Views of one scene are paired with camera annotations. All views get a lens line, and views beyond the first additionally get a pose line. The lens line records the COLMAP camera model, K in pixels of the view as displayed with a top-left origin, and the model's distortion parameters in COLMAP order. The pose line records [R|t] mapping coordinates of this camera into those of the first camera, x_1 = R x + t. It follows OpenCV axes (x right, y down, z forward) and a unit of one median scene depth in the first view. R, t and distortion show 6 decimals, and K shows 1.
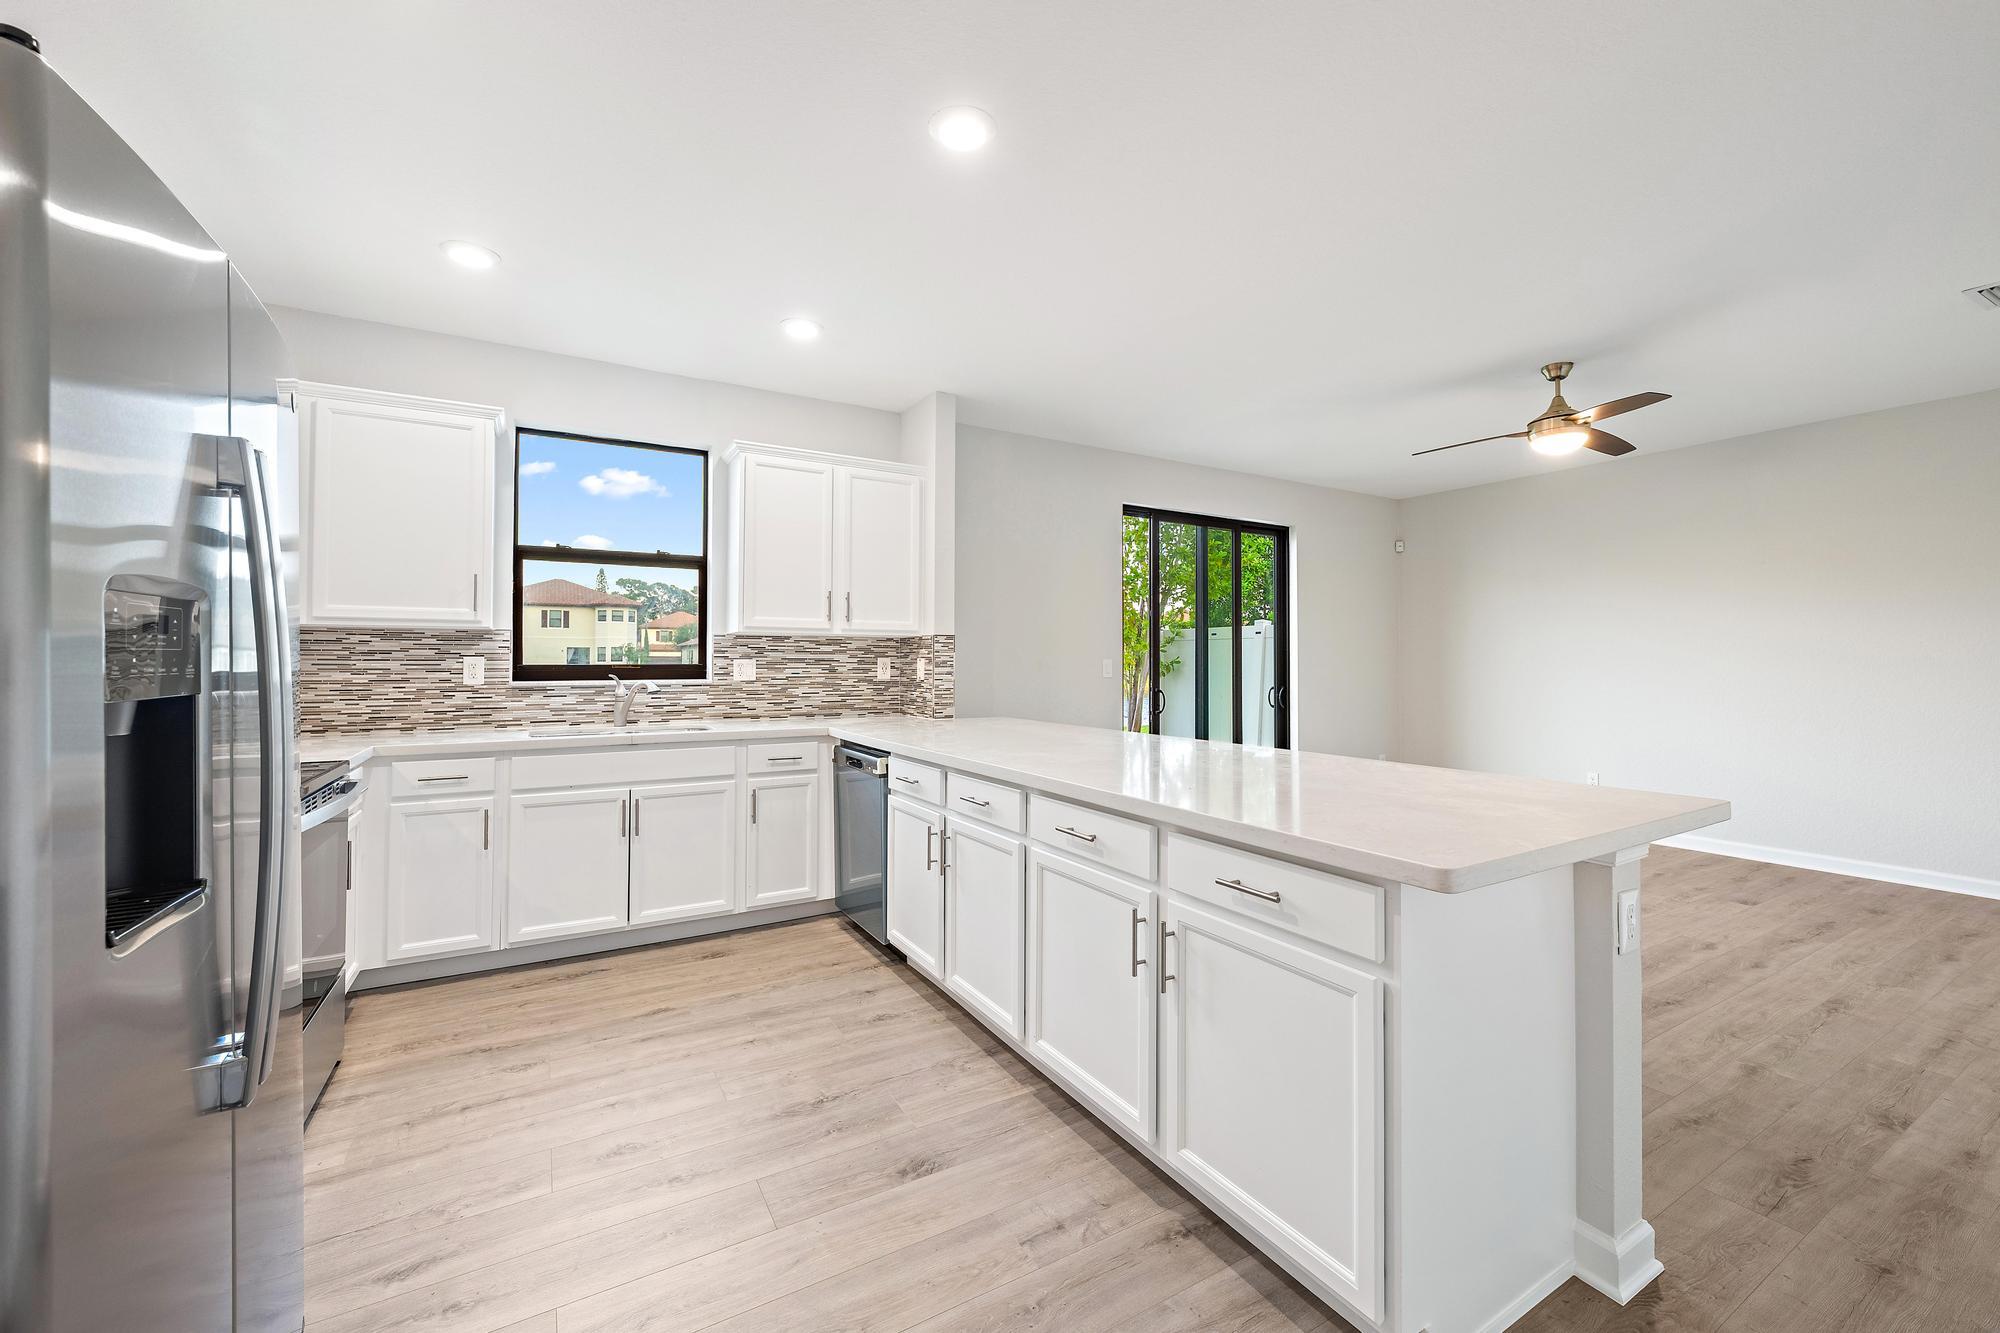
lens RADIAL K [[788.6, 0, 999.1], [0, 788.6, 651.8], [0, 0, 1]] dist [-0.001081, -0.000161]
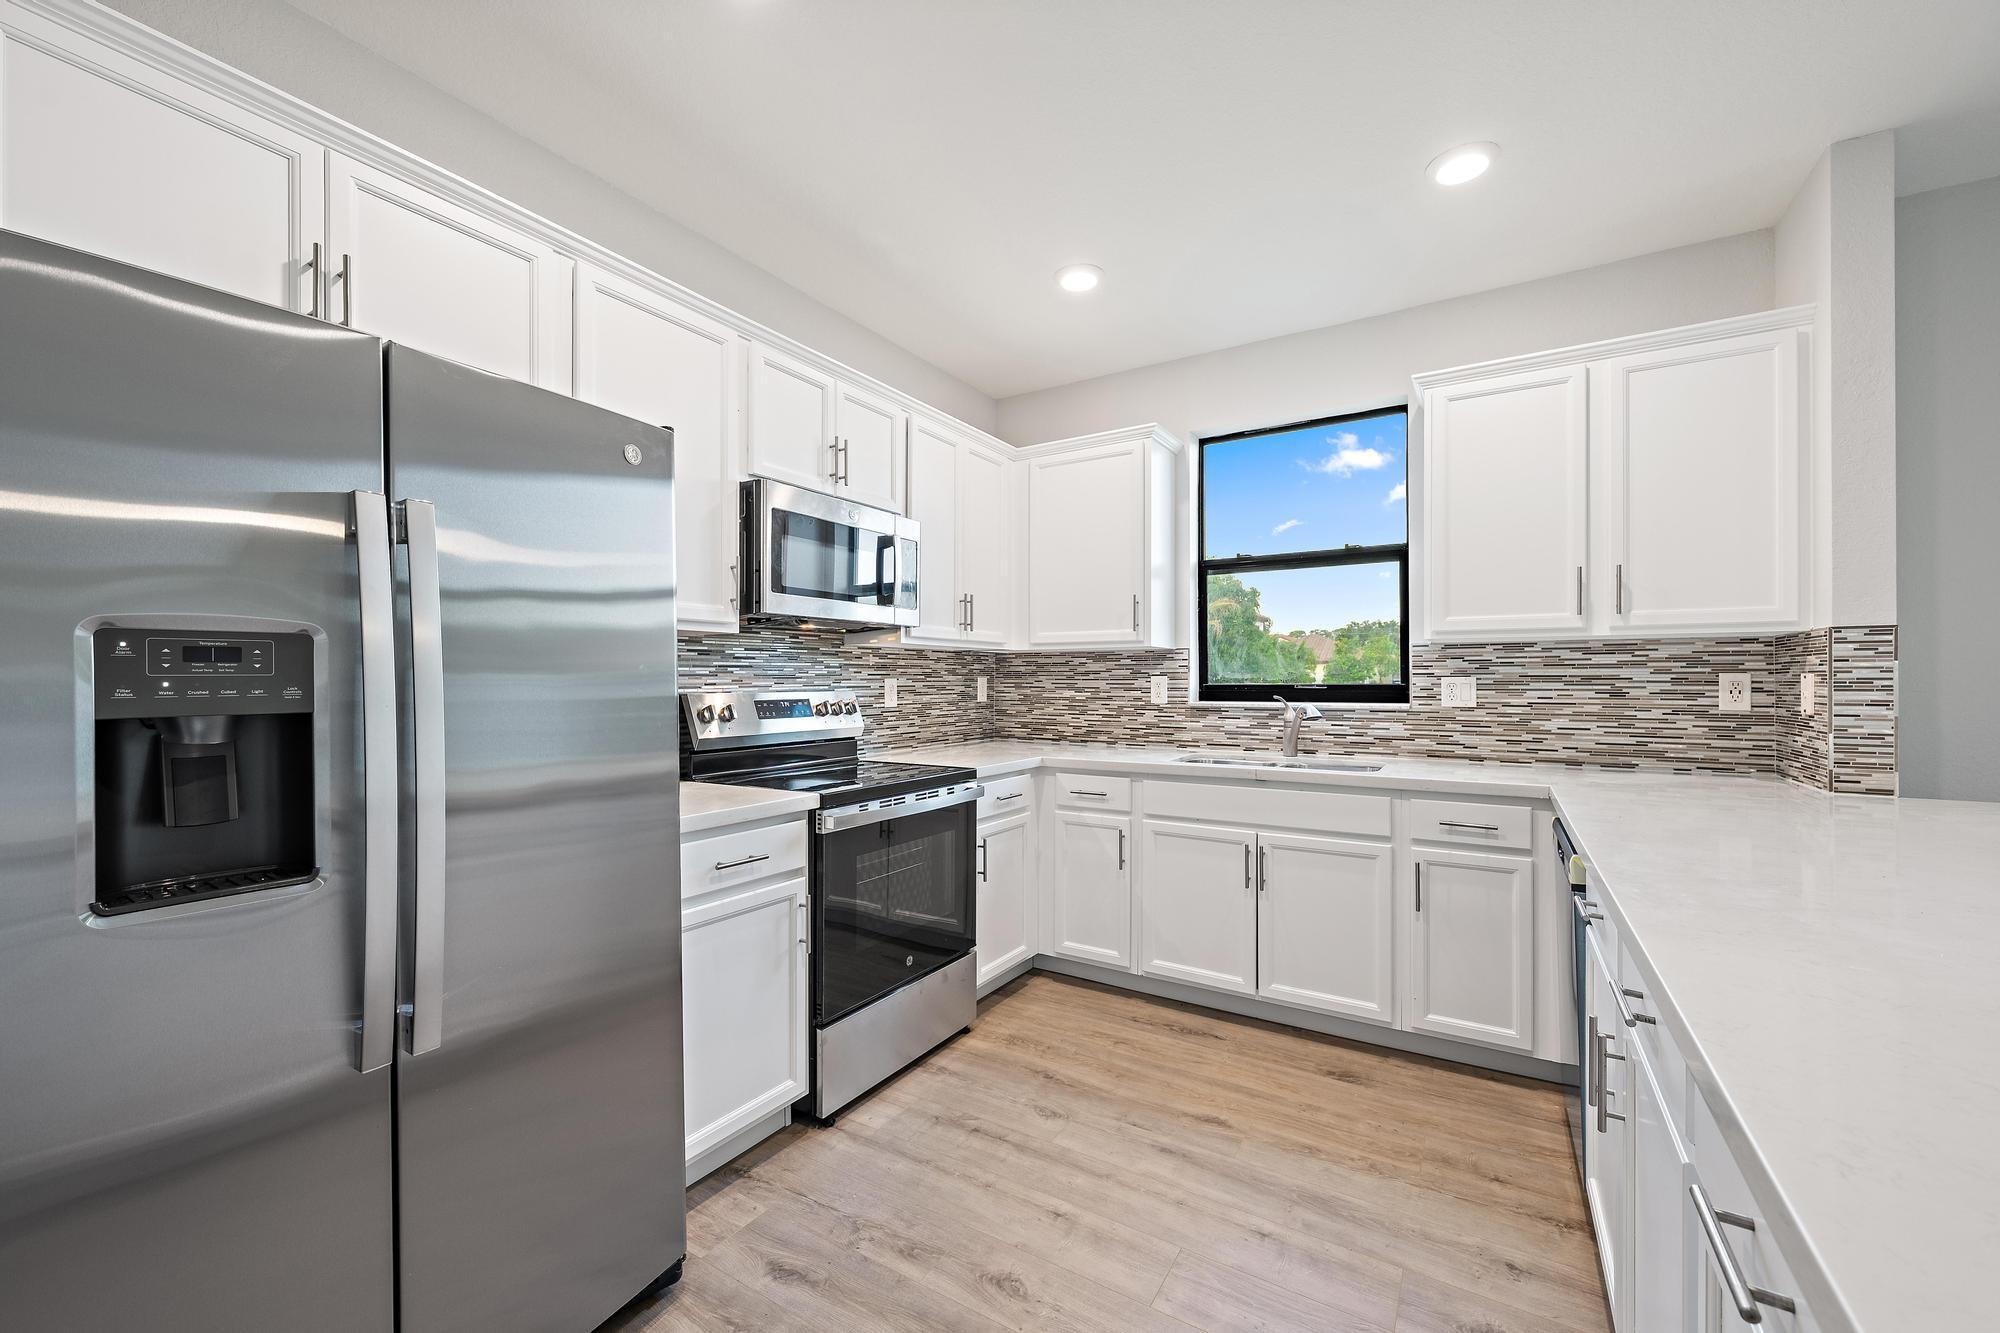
lens RADIAL K [[783.9, 0, 1005.0], [0, 783.9, 675.5], [0, 0, 1]] dist [-0.000877, -0.000142]
pose [[0.470774, -0.006541, -0.882229, 0.130199], [0.013264, 0.999912, -0.000335, 0.003171], [0.882154, -0.011544, 0.470819, 0.341865]]
